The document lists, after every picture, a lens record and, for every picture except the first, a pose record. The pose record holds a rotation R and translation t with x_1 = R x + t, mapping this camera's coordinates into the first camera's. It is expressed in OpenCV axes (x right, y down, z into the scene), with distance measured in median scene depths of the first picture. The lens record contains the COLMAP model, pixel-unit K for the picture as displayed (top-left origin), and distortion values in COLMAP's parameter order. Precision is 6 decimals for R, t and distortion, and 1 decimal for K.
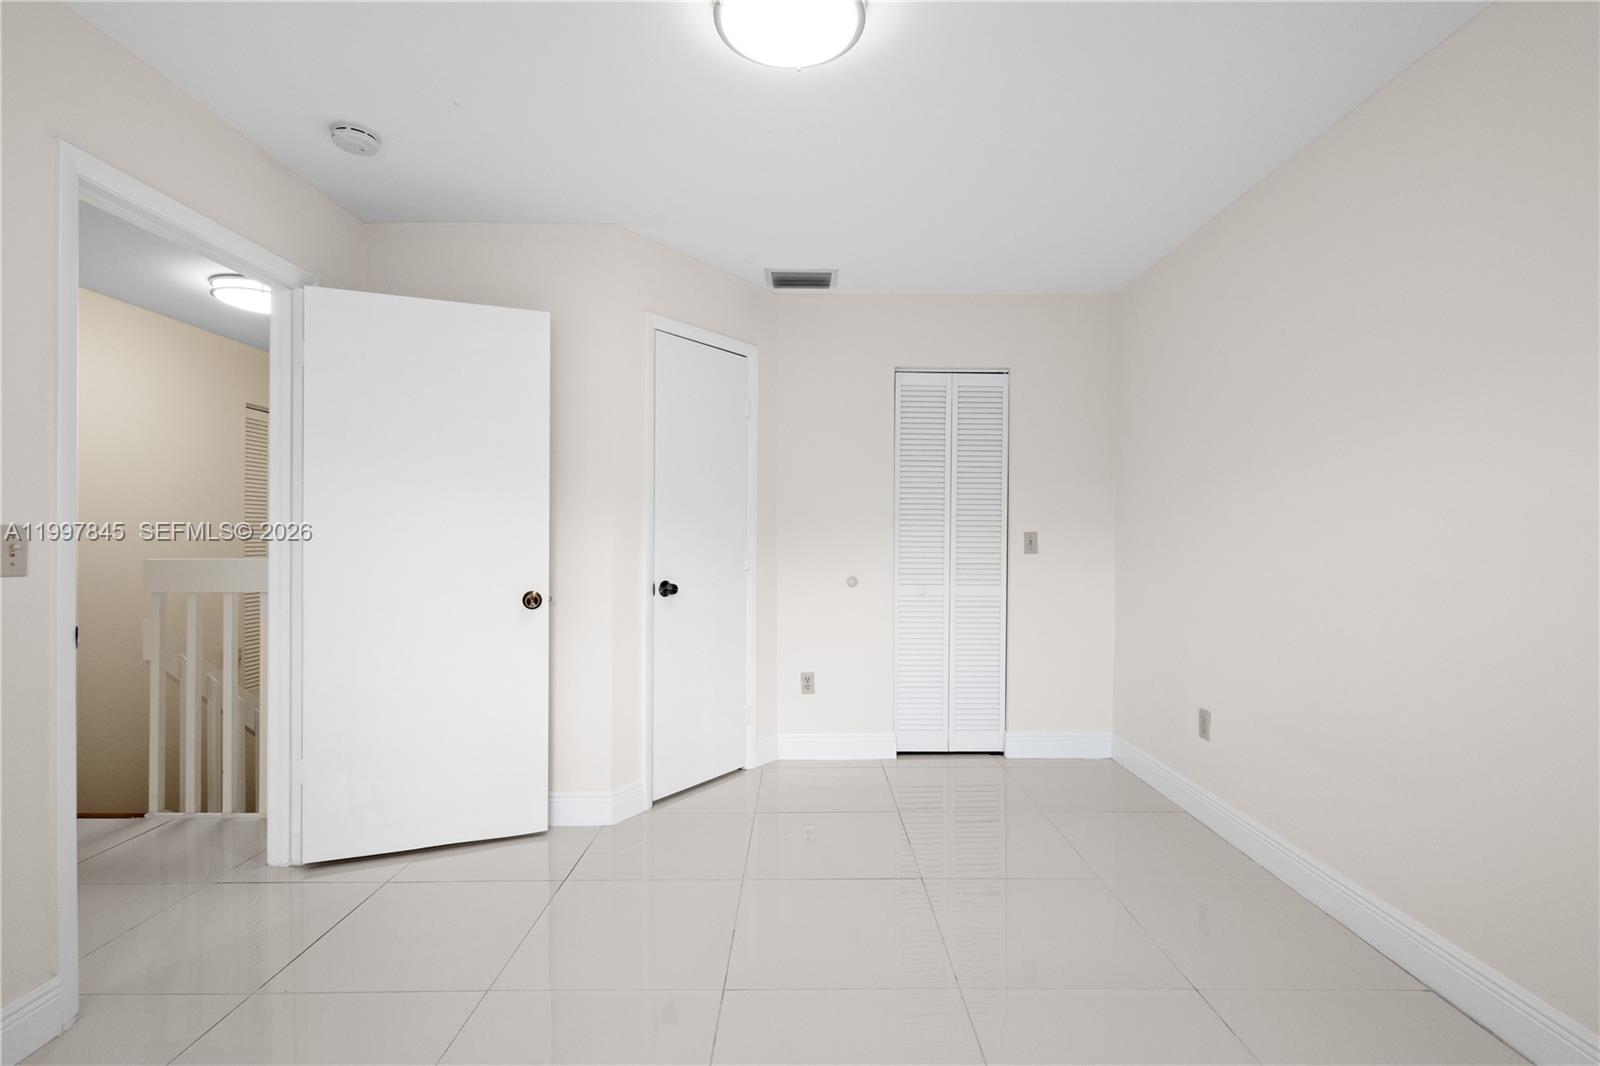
lens RADIAL K [[735.5, 0, 800.2], [0, 735.5, 536.9], [0, 0, 1]] dist [-0.004598, 0.002858]
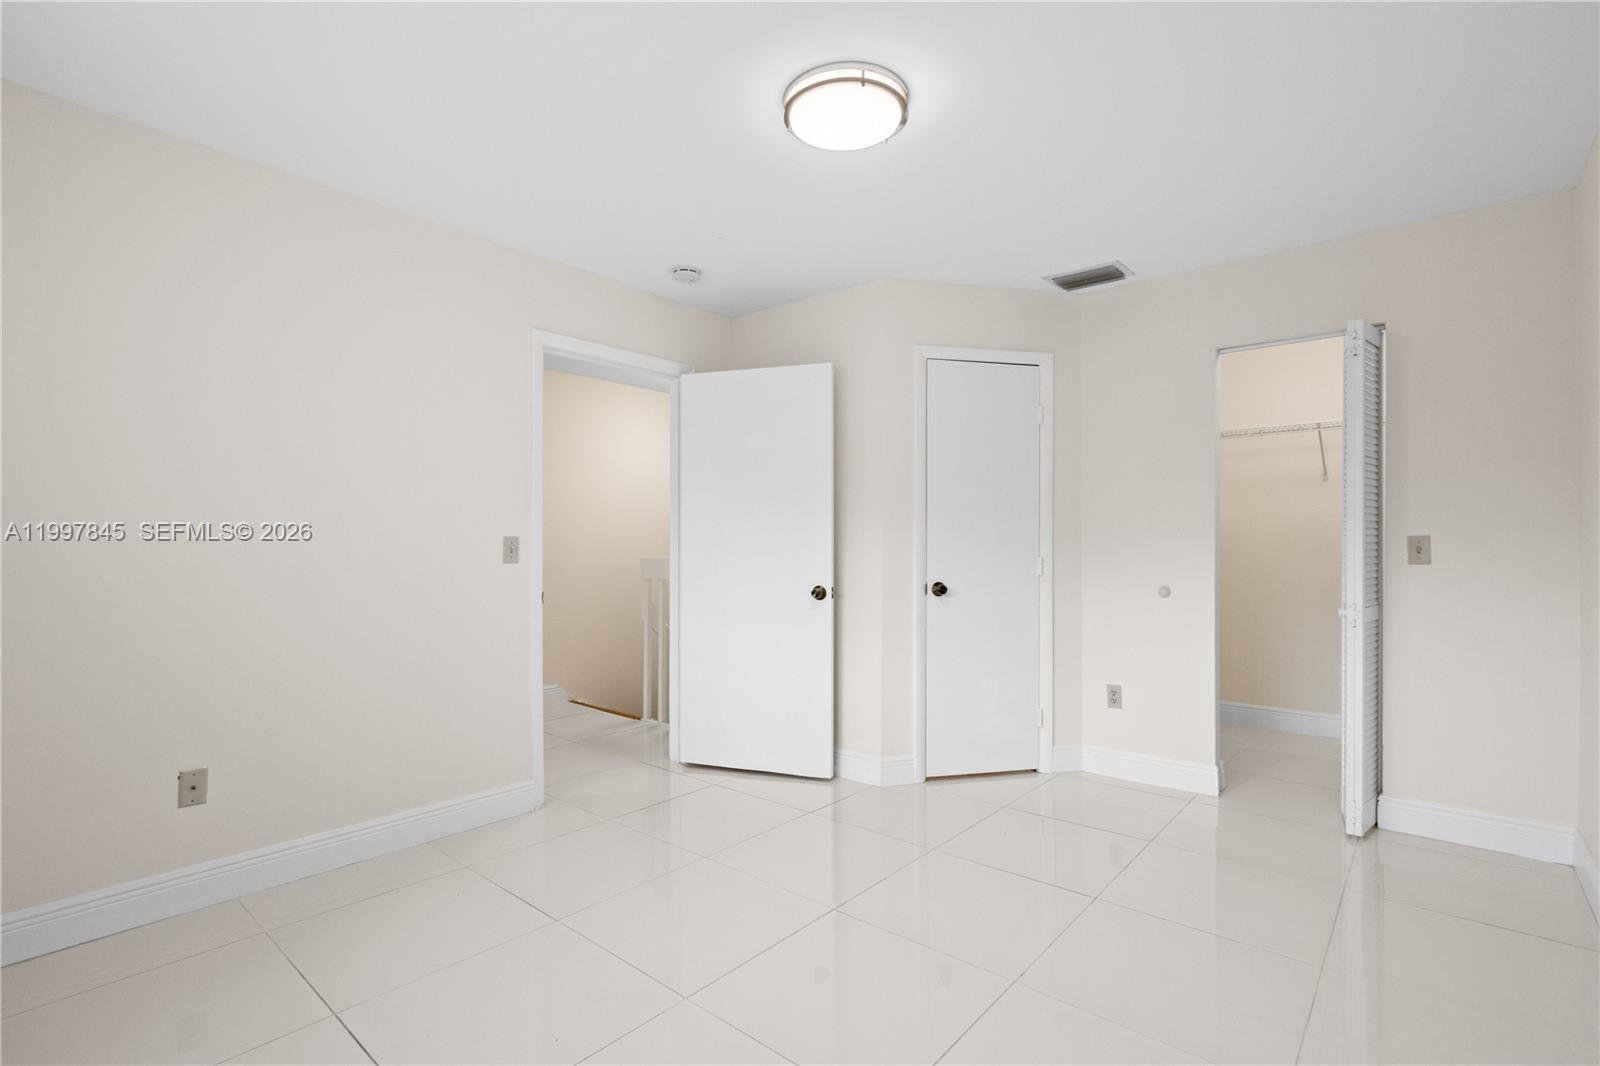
lens RADIAL K [[735.5, 0, 793.5], [0, 735.5, 539.7], [0, 0, 1]] dist [-0.004598, 0.002858]
pose [[0.758083, -0.003964, -0.652147, 0.388469], [0.000316, 0.999984, -0.005710, 0.001910], [0.652159, 0.004122, 0.758071, 0.011114]]
